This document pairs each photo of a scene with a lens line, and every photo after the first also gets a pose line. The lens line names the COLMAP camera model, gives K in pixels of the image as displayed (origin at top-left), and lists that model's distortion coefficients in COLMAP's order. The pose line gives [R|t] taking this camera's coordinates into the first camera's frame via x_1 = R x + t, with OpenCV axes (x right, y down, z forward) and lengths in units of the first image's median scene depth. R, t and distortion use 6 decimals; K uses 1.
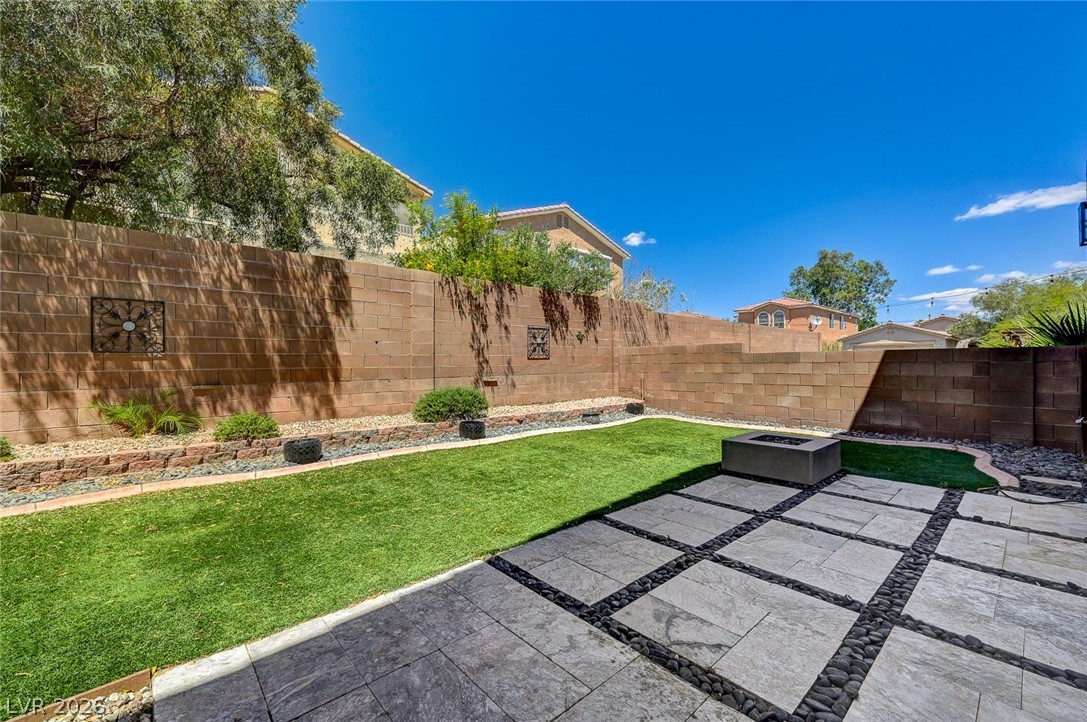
lens RADIAL K [[432.7, 0, 568.4], [0, 432.7, 359.9], [0, 0, 1]] dist [0.000702, 0.000568]
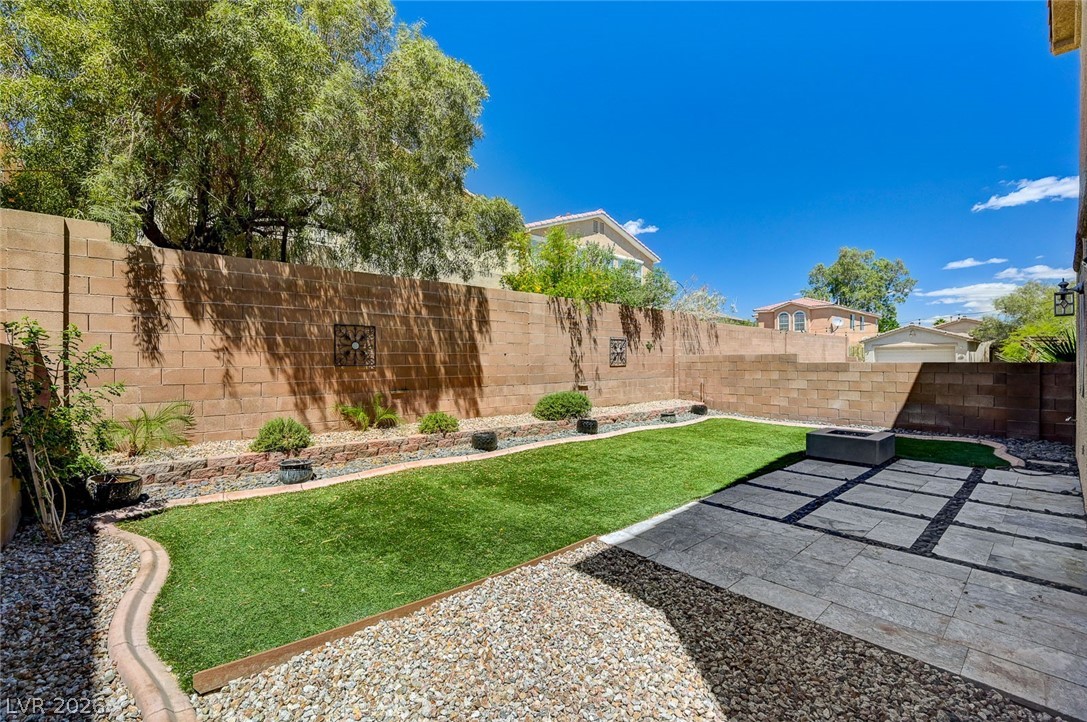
lens RADIAL K [[488.2, 0, 548.3], [0, 488.2, 359.0], [0, 0, 1]] dist [0.000335, 0.001460]
pose [[0.999923, 0.004044, 0.011721, -0.368425], [-0.004138, 0.999959, 0.008026, -0.042848], [-0.011688, -0.008074, 0.999899, -0.396325]]
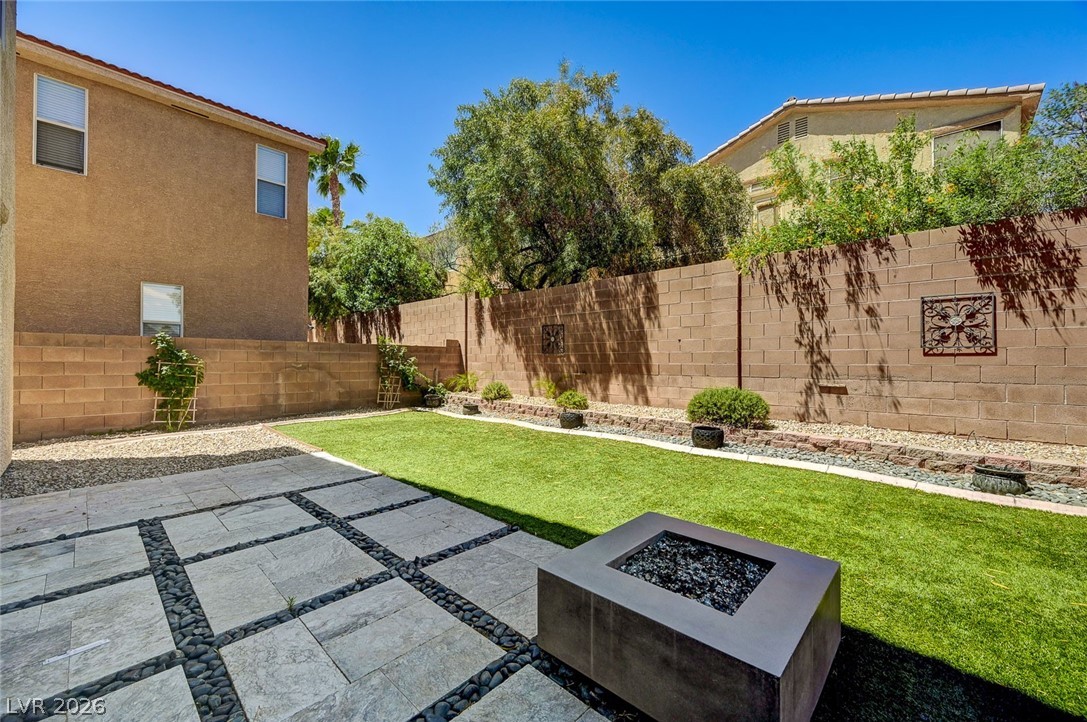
lens RADIAL K [[432.7, 0, 544.8], [0, 432.7, 359.7], [0, 0, 1]] dist [0.000702, 0.000568]
pose [[0.075111, 0.005849, -0.997158, 0.655210], [0.002107, 0.999980, 0.006025, -0.000446], [0.997173, -0.002554, 0.075097, 0.640877]]
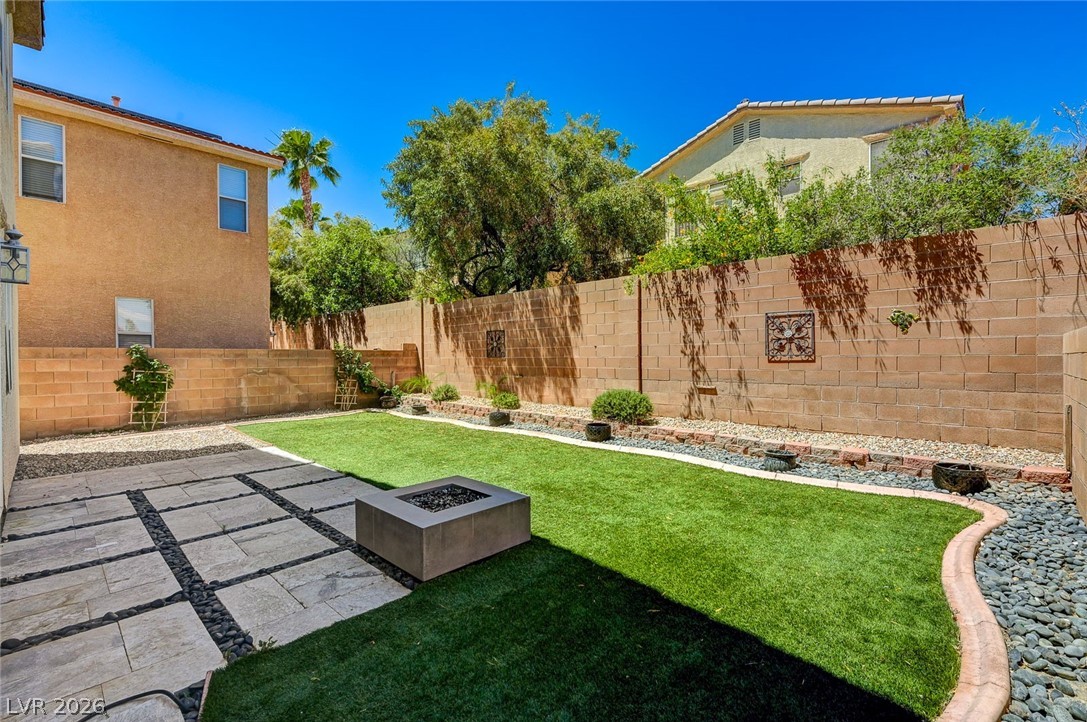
lens RADIAL K [[488.2, 0, 551.7], [0, 488.2, 361.9], [0, 0, 1]] dist [0.000335, 0.001460]
pose [[0.062538, 0.022122, -0.997797, 0.974175], [0.010860, 0.999680, 0.022845, -0.034605], [0.997983, -0.012265, 0.062278, 0.867491]]
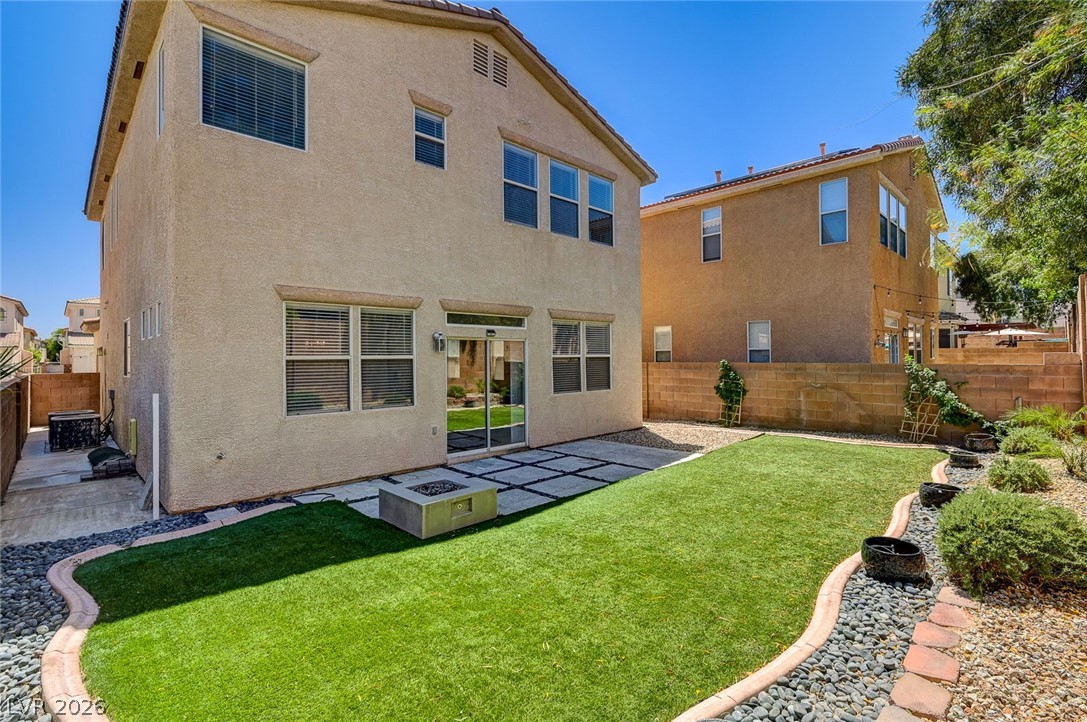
lens RADIAL K [[488.2, 0, 541.7], [0, 488.2, 353.9], [0, 0, 1]] dist [0.000335, 0.001460]
pose [[-0.999567, 0.017013, -0.024011, 0.216513], [0.017332, 0.999763, -0.013153, -0.075826], [0.023781, -0.013563, -0.999625, 1.599392]]
